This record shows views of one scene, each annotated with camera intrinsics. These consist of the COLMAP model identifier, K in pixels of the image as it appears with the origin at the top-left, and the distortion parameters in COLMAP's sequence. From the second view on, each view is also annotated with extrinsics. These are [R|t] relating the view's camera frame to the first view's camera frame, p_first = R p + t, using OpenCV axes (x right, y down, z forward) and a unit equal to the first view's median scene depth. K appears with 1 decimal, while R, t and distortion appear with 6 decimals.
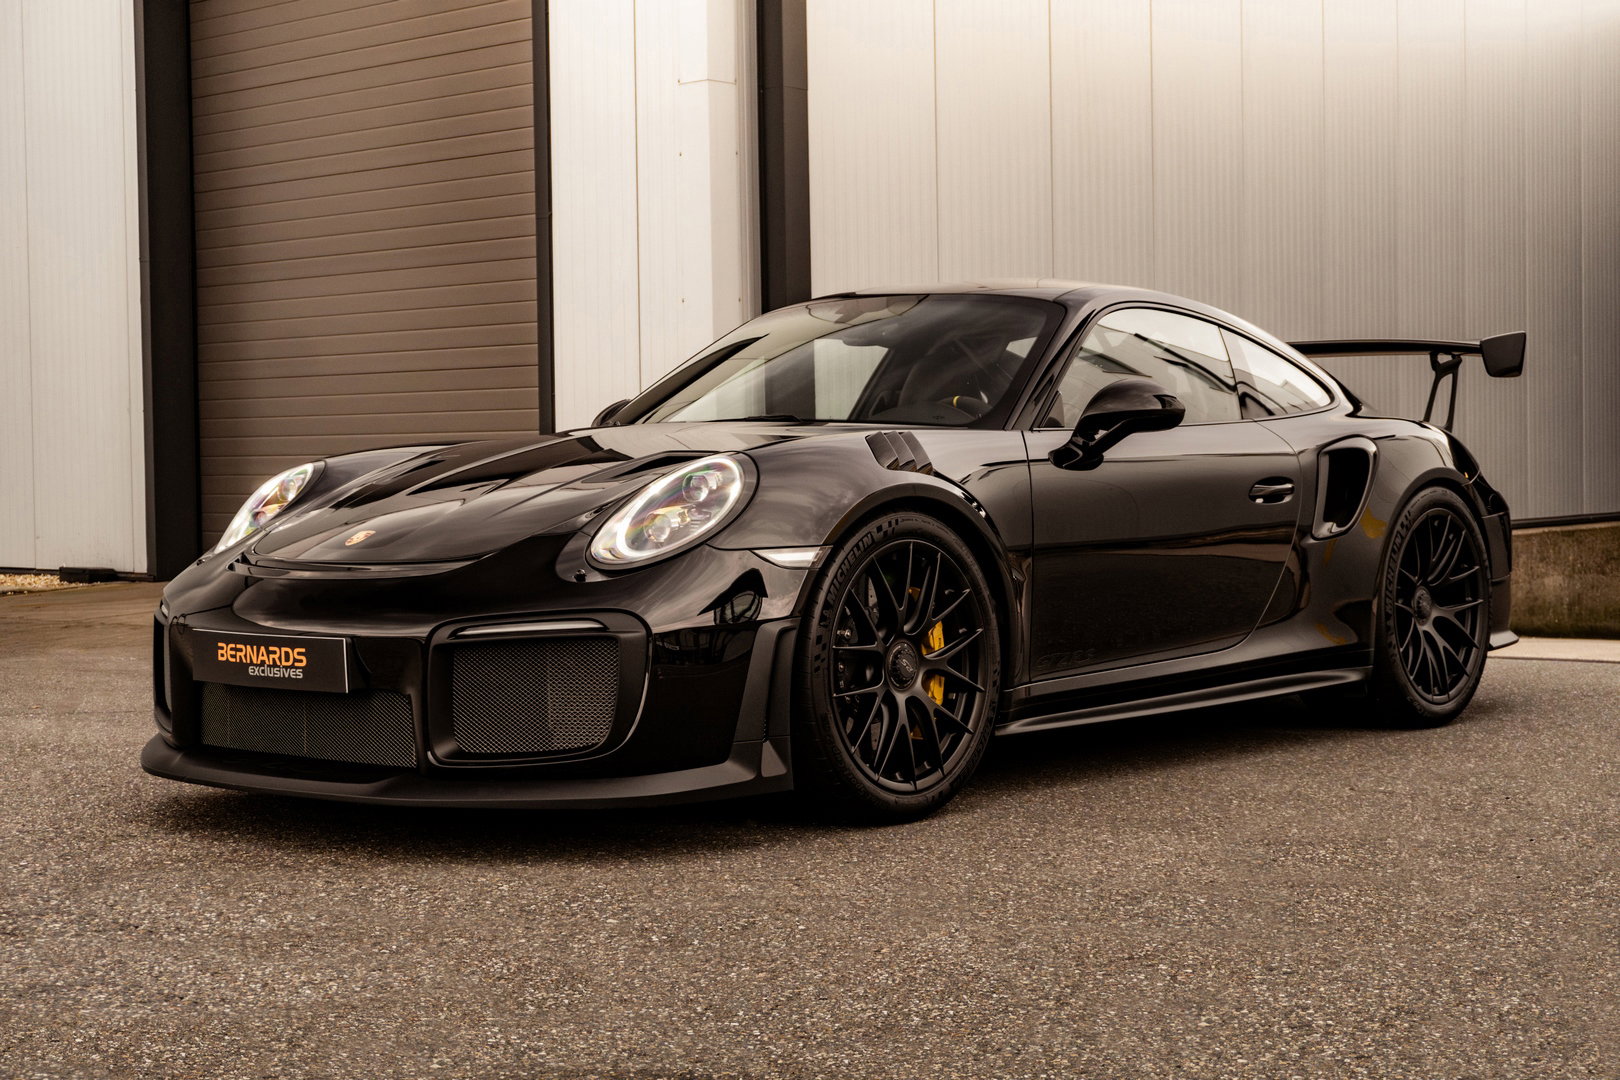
lens RADIAL K [[2406.9, 0, 810.8], [0, 2406.9, 545.1], [0, 0, 1]] dist [0.062932, 0.000000]
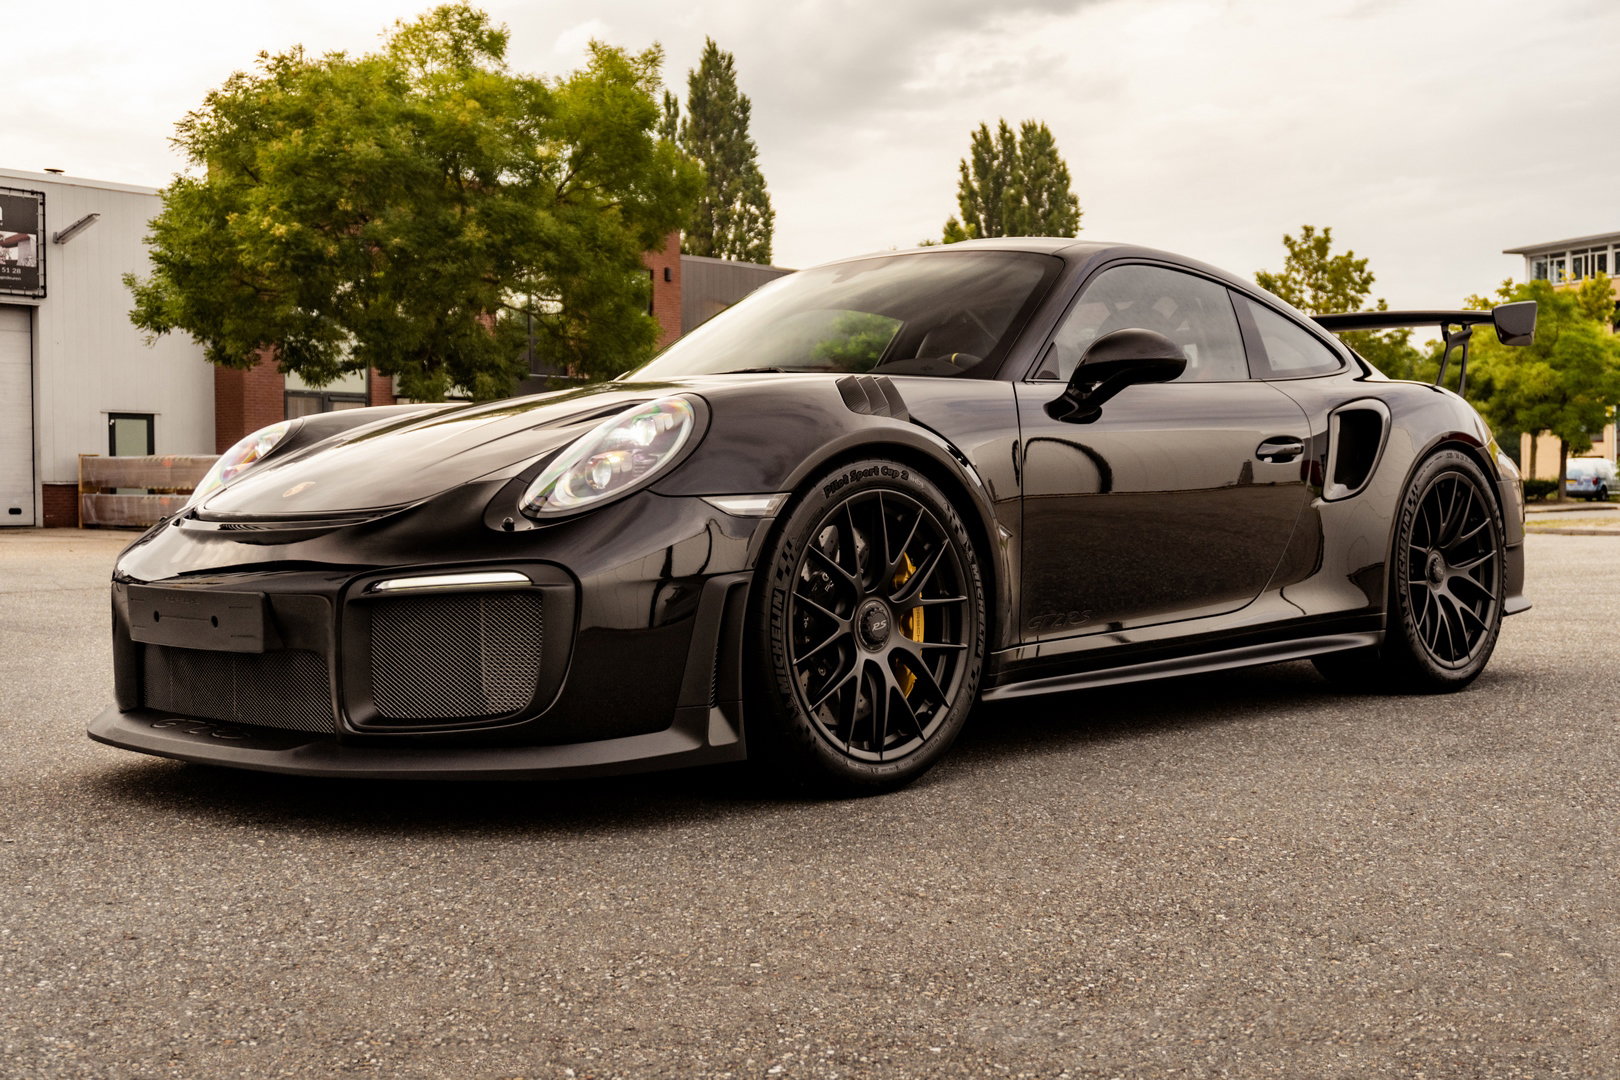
lens RADIAL K [[1954.6, 0, 807.6], [0, 1954.6, 543.2], [0, 0, 1]] dist [0.008956, 0.000000]
pose [[0.998465, -0.001871, -0.055346, 0.050659], [0.001780, 0.999997, -0.001688, 0.018460], [0.055349, 0.001587, 0.998466, 0.231859]]
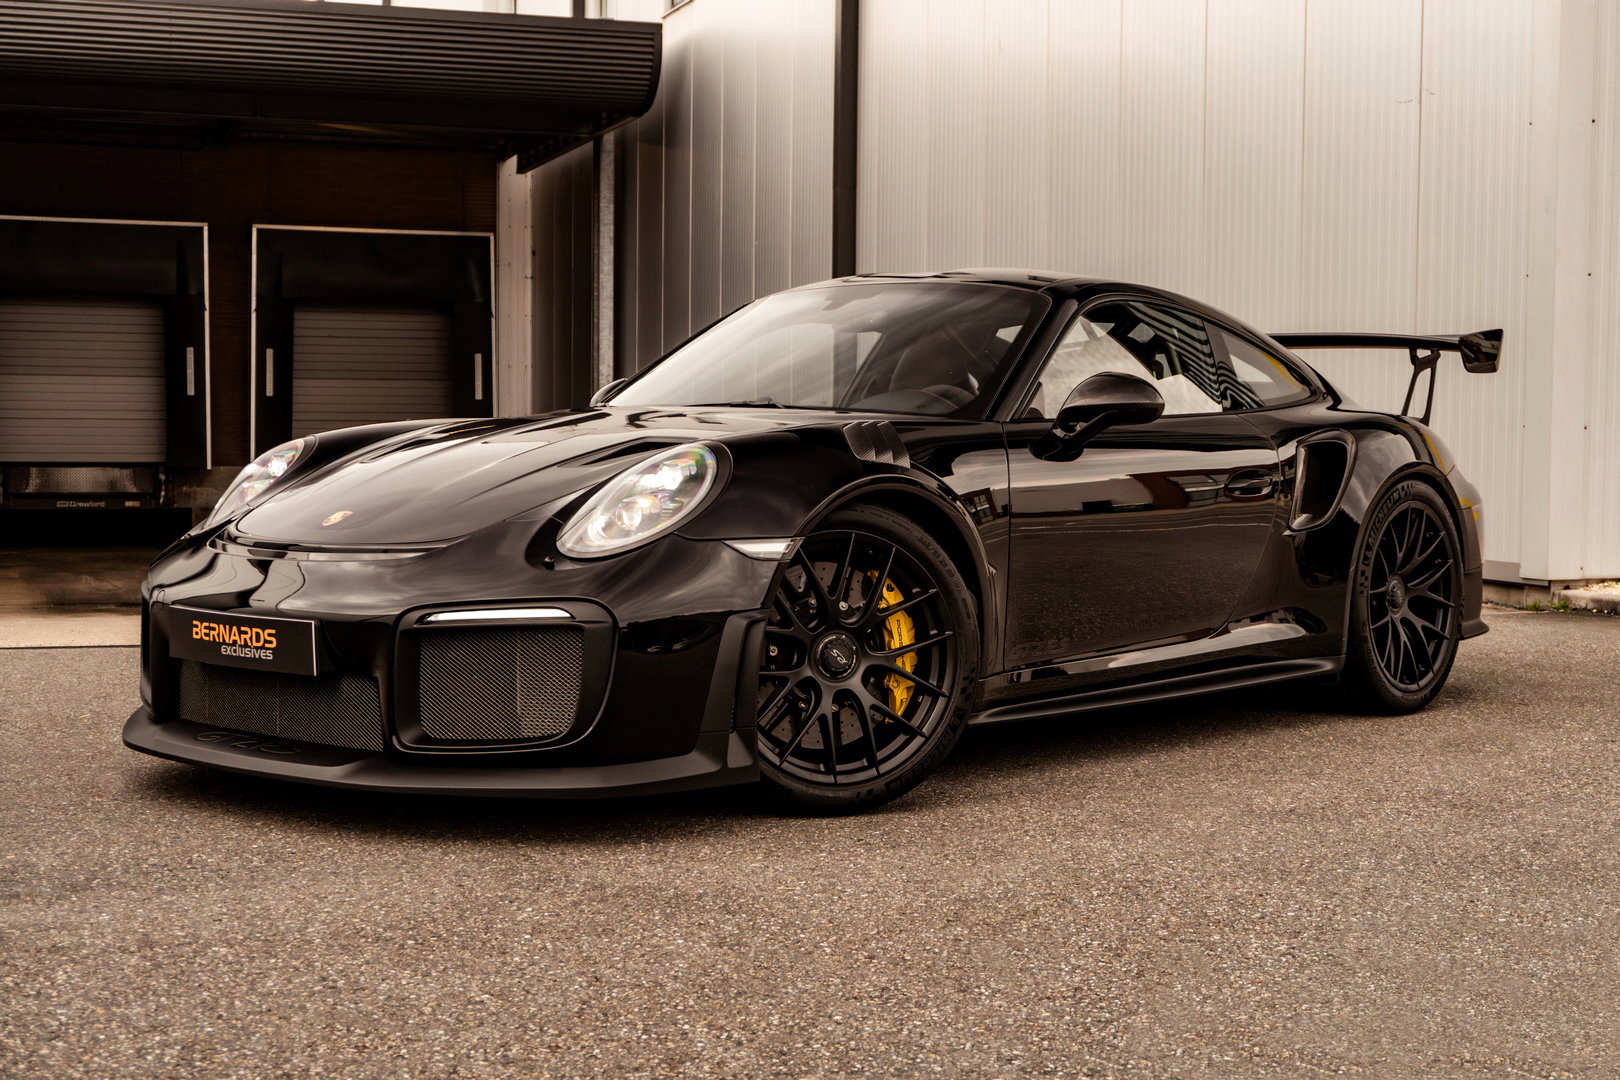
lens RADIAL K [[2243.9, 0, 806.5], [0, 2243.9, 546.9], [0, 0, 1]] dist [0.008242, 0.000000]
pose [[0.999749, 0.019572, -0.010892, 0.018026], [-0.019350, 0.999610, 0.020116, -0.012817], [0.011282, -0.019900, 0.999738, 0.063281]]
